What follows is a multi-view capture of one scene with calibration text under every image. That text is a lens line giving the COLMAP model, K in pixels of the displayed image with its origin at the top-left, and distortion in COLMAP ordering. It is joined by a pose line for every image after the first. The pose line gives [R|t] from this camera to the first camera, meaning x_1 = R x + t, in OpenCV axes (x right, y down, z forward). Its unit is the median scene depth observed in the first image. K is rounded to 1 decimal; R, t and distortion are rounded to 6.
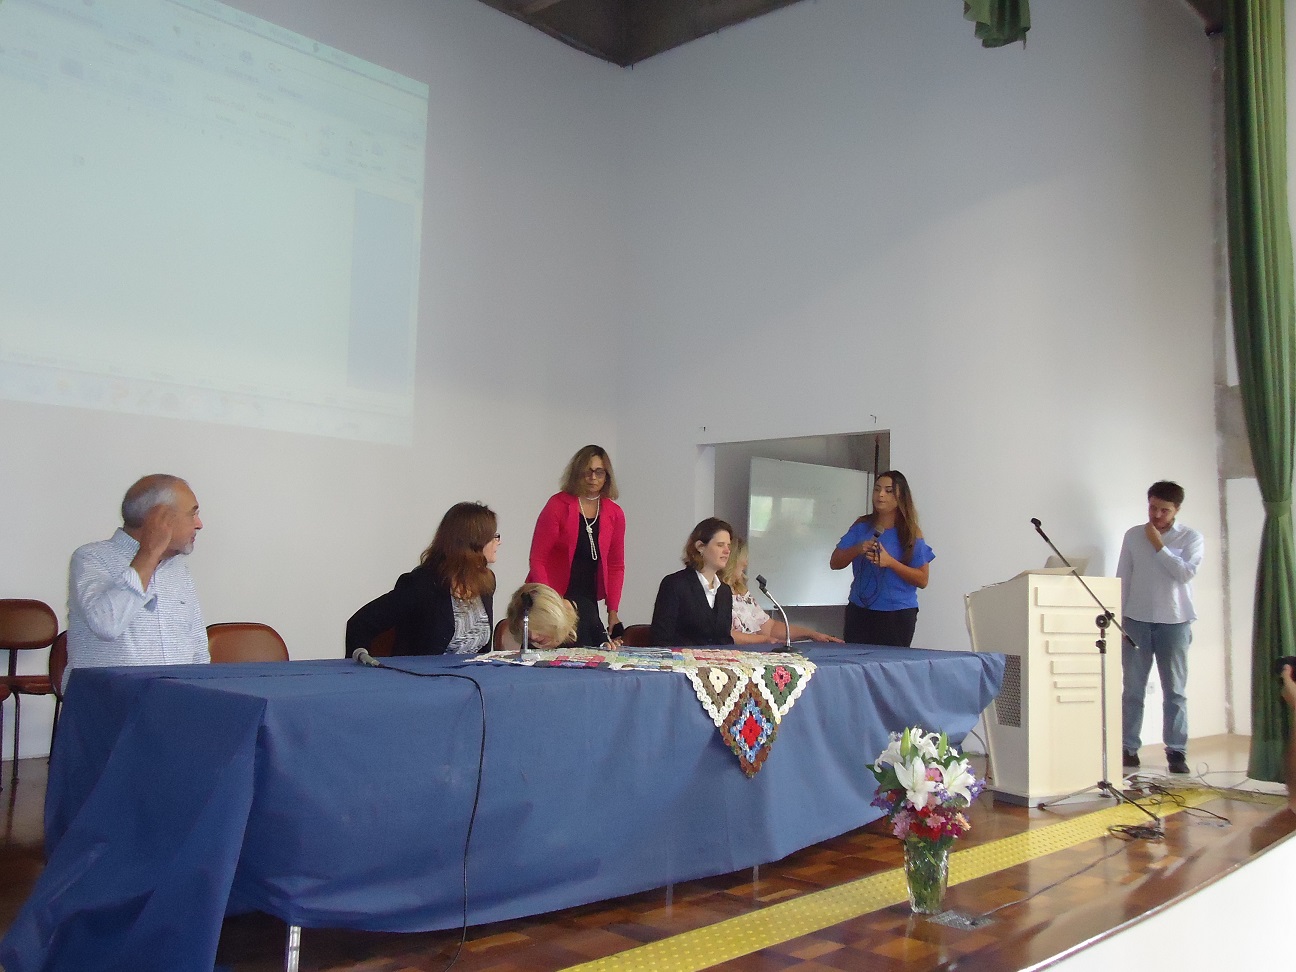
lens RADIAL K [[1229.8, 0, 648.0], [0, 1229.8, 486.0], [0, 0, 1]] dist [0.032760, -0.008062]
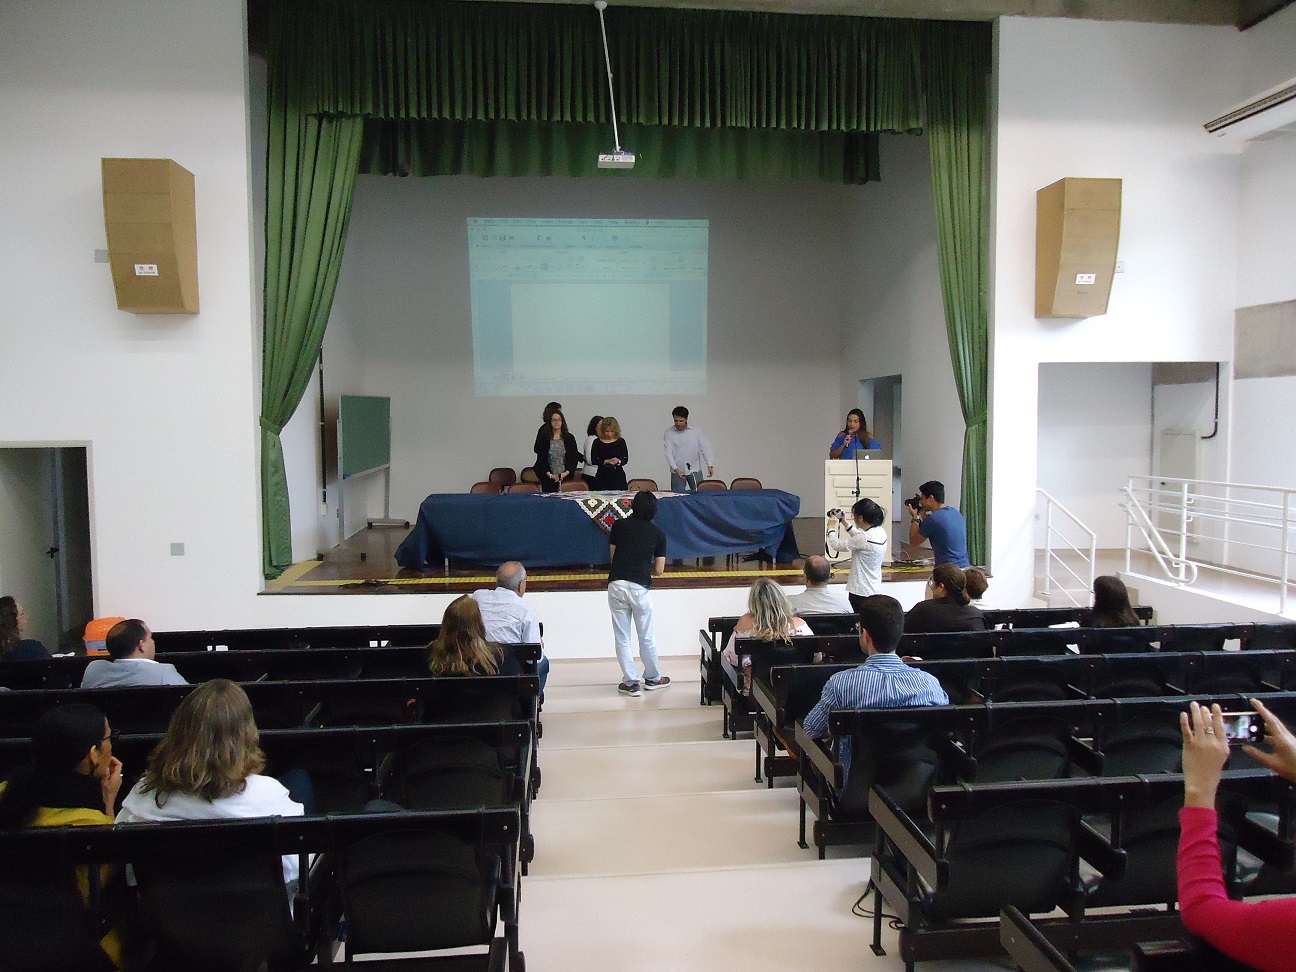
lens RADIAL K [[934.2, 0, 648.0], [0, 934.2, 486.0], [0, 0, 1]] dist [-0.029166, 0.002669]
pose [[0.739591, 0.014595, -0.672898, 1.648114], [0.078603, 0.991051, 0.107889, -0.116651], [0.668451, -0.132685, 0.731825, -0.565168]]
